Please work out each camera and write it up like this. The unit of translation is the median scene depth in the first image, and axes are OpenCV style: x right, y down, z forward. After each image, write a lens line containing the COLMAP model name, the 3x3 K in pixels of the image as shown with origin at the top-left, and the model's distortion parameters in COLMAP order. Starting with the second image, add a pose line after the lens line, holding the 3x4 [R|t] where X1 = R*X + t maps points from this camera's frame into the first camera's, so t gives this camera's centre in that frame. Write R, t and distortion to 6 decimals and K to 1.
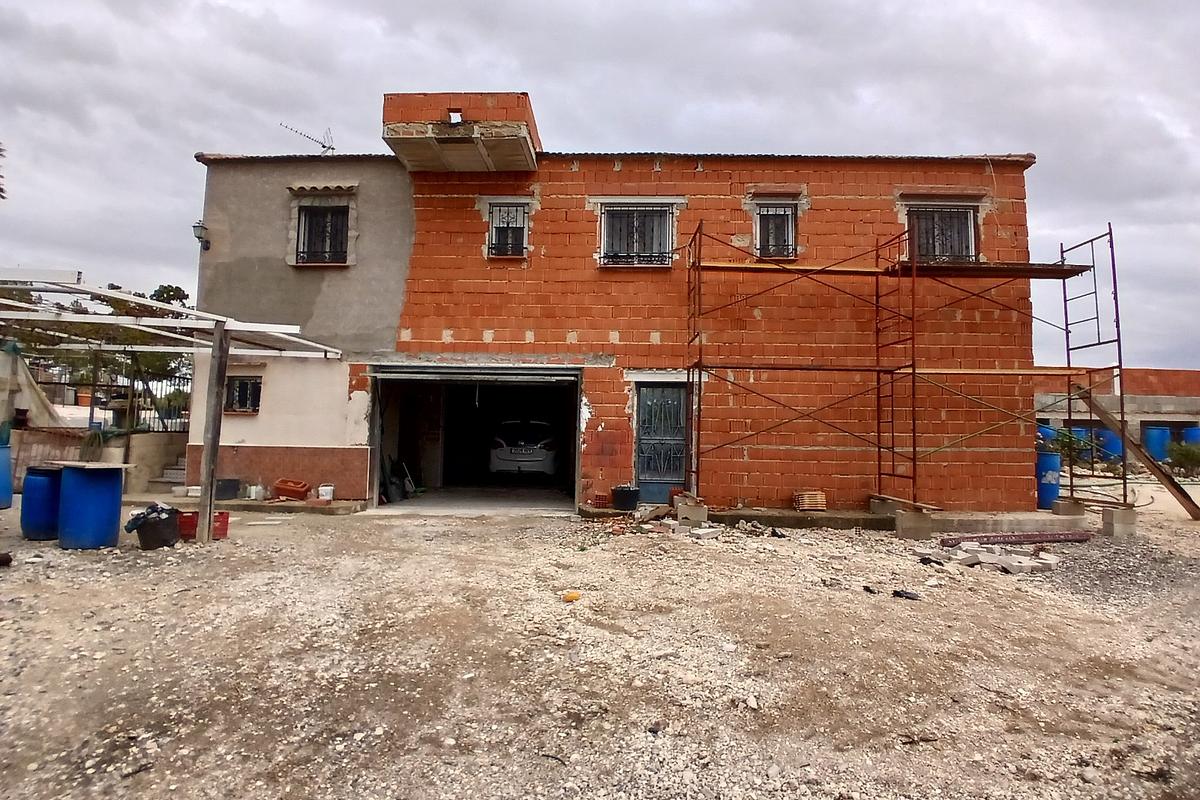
lens RADIAL K [[596.0, 0, 602.1], [0, 596.0, 393.9], [0, 0, 1]] dist [-0.044995, -0.015387]
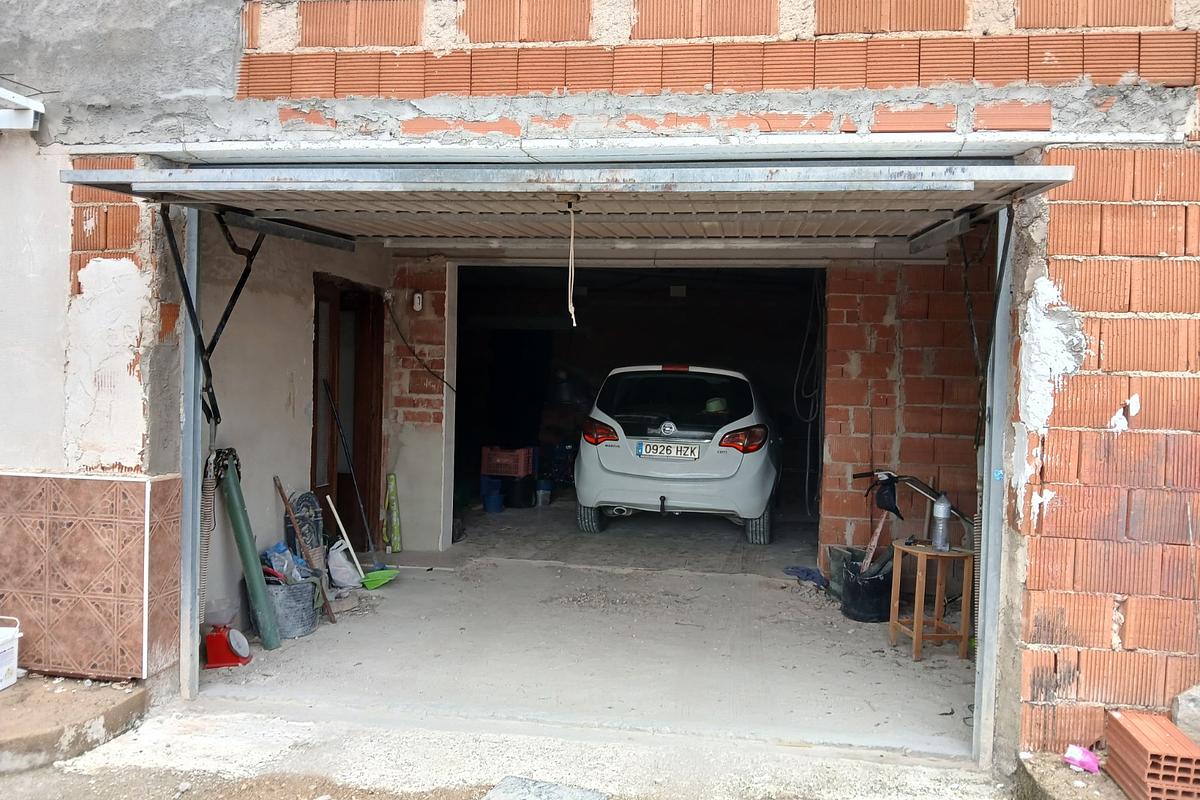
lens RADIAL K [[897.2, 0, 601.0], [0, 897.2, 400.2], [0, 0, 1]] dist [-0.014655, -0.038133]
pose [[0.992620, 0.013776, -0.120483, -0.151856], [-0.002099, 0.995329, 0.096515, 0.018551], [0.121250, -0.095550, 0.988013, 0.637917]]
